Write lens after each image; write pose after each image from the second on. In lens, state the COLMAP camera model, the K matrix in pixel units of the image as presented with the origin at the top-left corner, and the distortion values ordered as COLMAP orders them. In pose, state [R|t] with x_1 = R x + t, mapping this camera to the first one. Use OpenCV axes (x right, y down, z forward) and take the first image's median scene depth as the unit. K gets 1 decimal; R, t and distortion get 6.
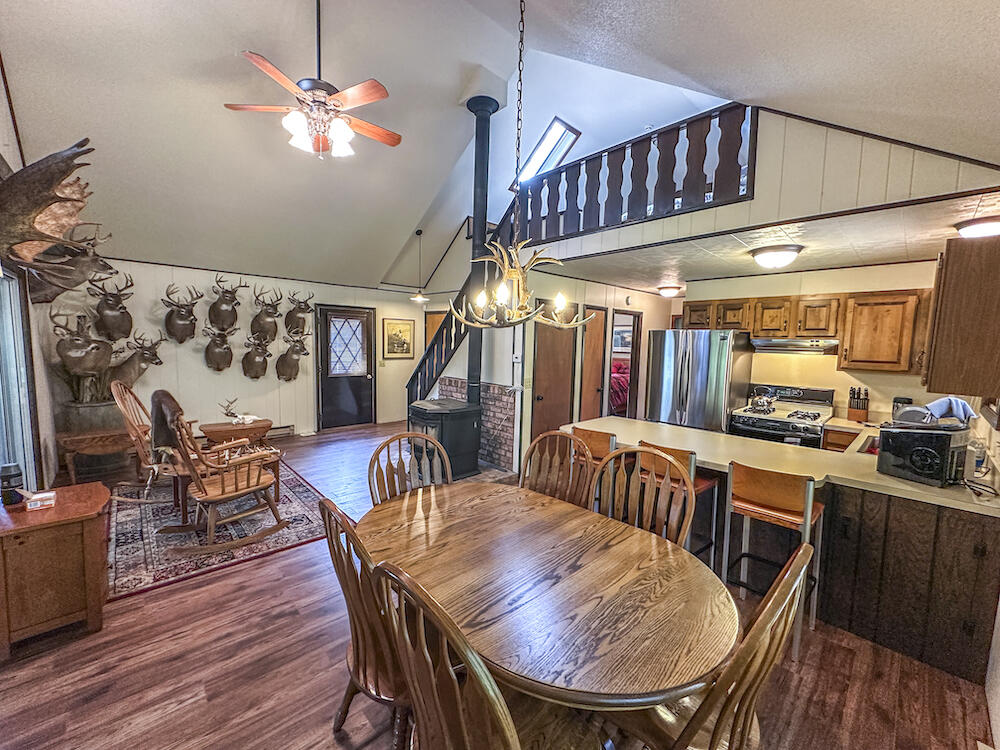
lens RADIAL K [[400.6, 0, 499.3], [0, 400.6, 376.6], [0, 0, 1]] dist [0.000468, -0.000167]
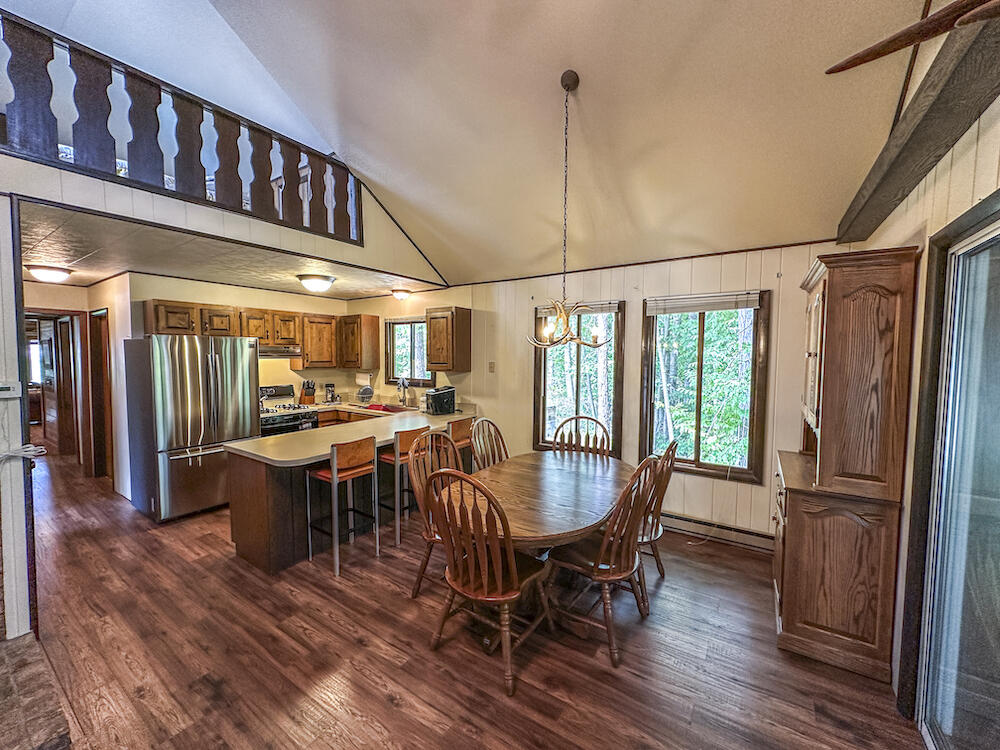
lens RADIAL K [[398.6, 0, 499.5], [0, 398.6, 376.0], [0, 0, 1]] dist [-0.001199, 0.000068]
pose [[-0.222375, -0.077959, 0.971839, -0.497206], [0.078866, 0.992093, 0.097630, -0.058316], [-0.971766, 0.098356, -0.214468, 0.521239]]
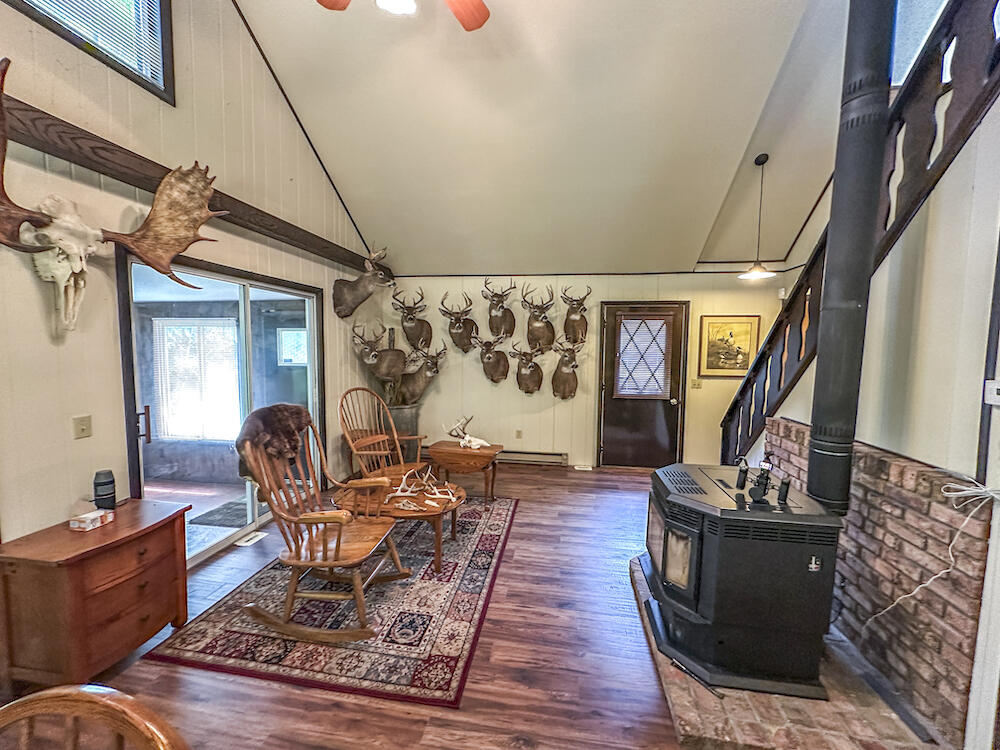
lens RADIAL K [[398.6, 0, 499.5], [0, 398.6, 376.0], [0, 0, 1]] dist [-0.001199, 0.000068]
pose [[0.611955, 0.039907, -0.789885, 0.044373], [-0.069851, 0.997550, -0.003717, -0.030316], [0.787802, 0.057449, 0.613244, 0.504745]]
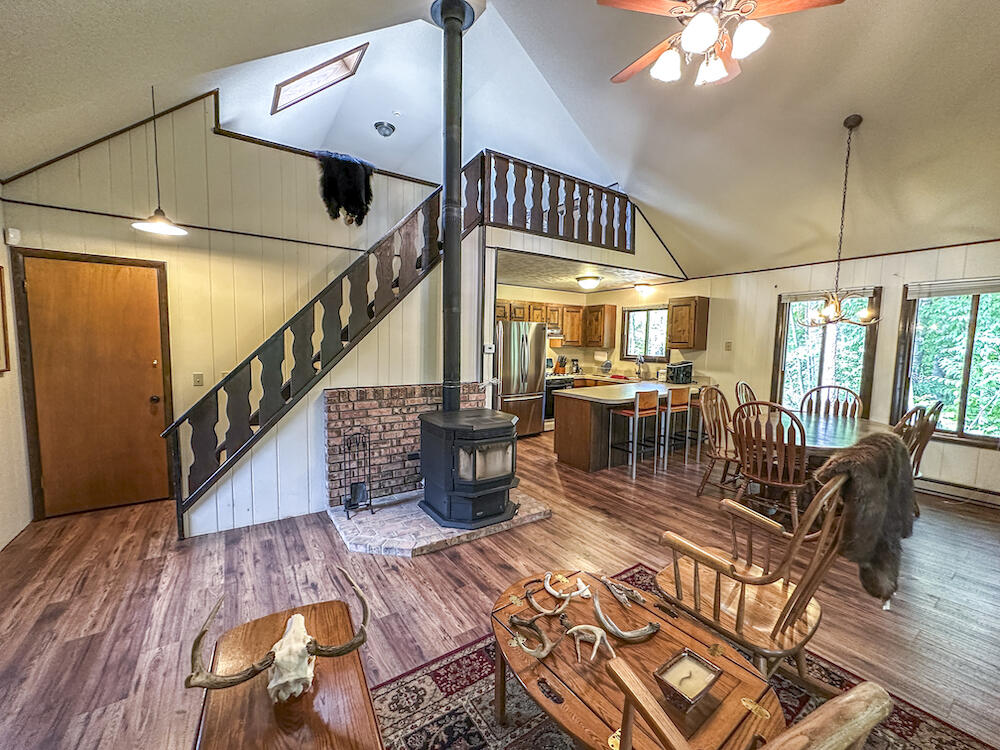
lens RADIAL K [[400.6, 0, 499.3], [0, 400.6, 376.6], [0, 0, 1]] dist [0.000468, -0.000167]
pose [[0.159028, -0.109777, 0.981152, -0.800007], [0.080312, 0.991944, 0.097967, -0.066501], [-0.984002, 0.063218, 0.166563, 0.793342]]
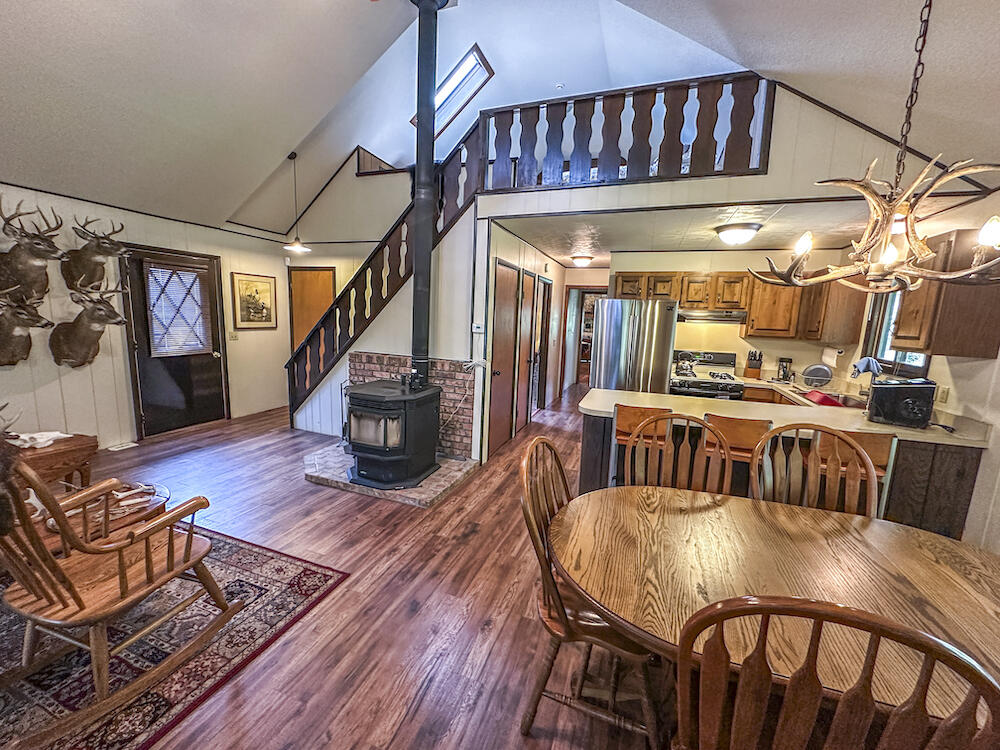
lens RADIAL K [[398.6, 0, 499.5], [0, 398.6, 376.0], [0, 0, 1]] dist [-0.001199, 0.000068]
pose [[0.893283, -0.057840, 0.445758, -0.284961], [0.024008, 0.996410, 0.081181, -0.011169], [-0.448854, -0.061816, 0.891465, 0.209311]]
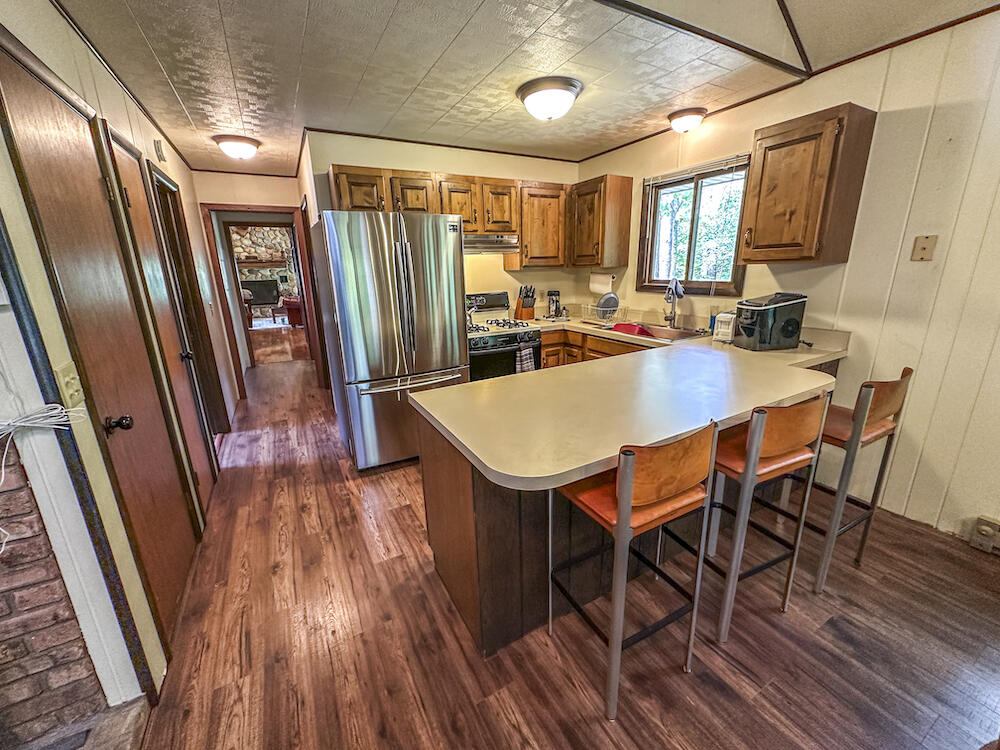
lens RADIAL K [[398.6, 0, 499.5], [0, 398.6, 376.0], [0, 0, 1]] dist [-0.001199, 0.000068]
pose [[0.249720, -0.286848, 0.924856, -0.086757], [0.120525, 0.956896, 0.264243, -0.022767], [-0.960788, 0.045481, 0.273528, 0.648479]]
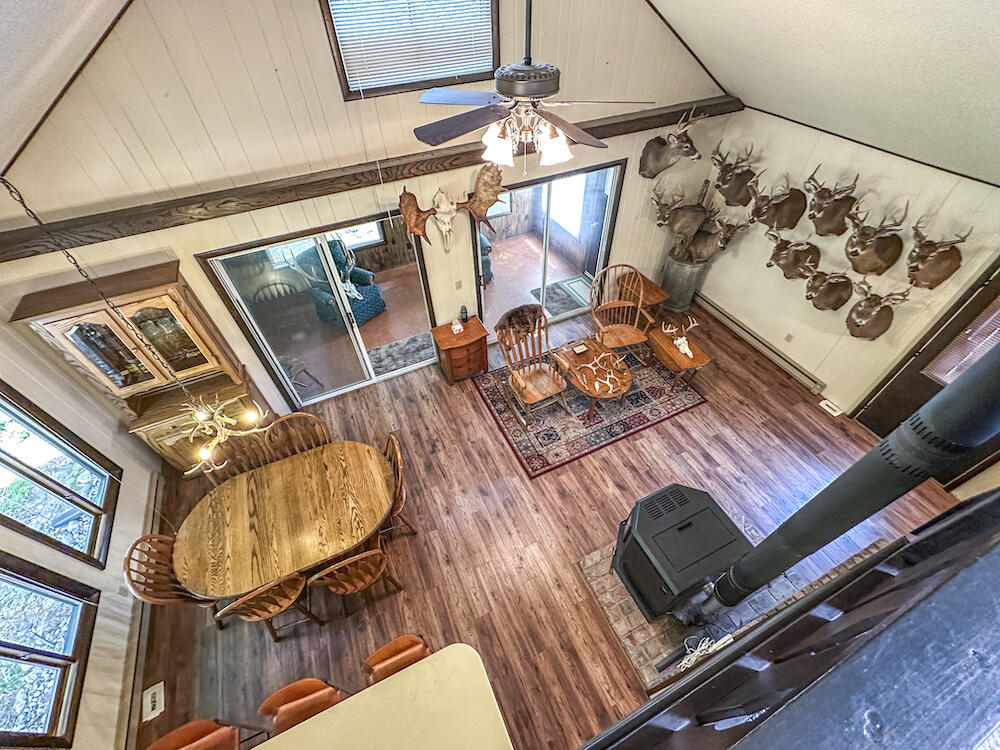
lens RADIAL K [[418.8, 0, 500.1], [0, 418.8, 376.6], [0, 0, 1]] dist [-0.002846, 0.000092]
pose [[-0.314572, 0.684842, -0.657295, 0.209858], [-0.068231, 0.674343, 0.735259, -0.534247], [0.946778, 0.276140, -0.165402, 0.734451]]
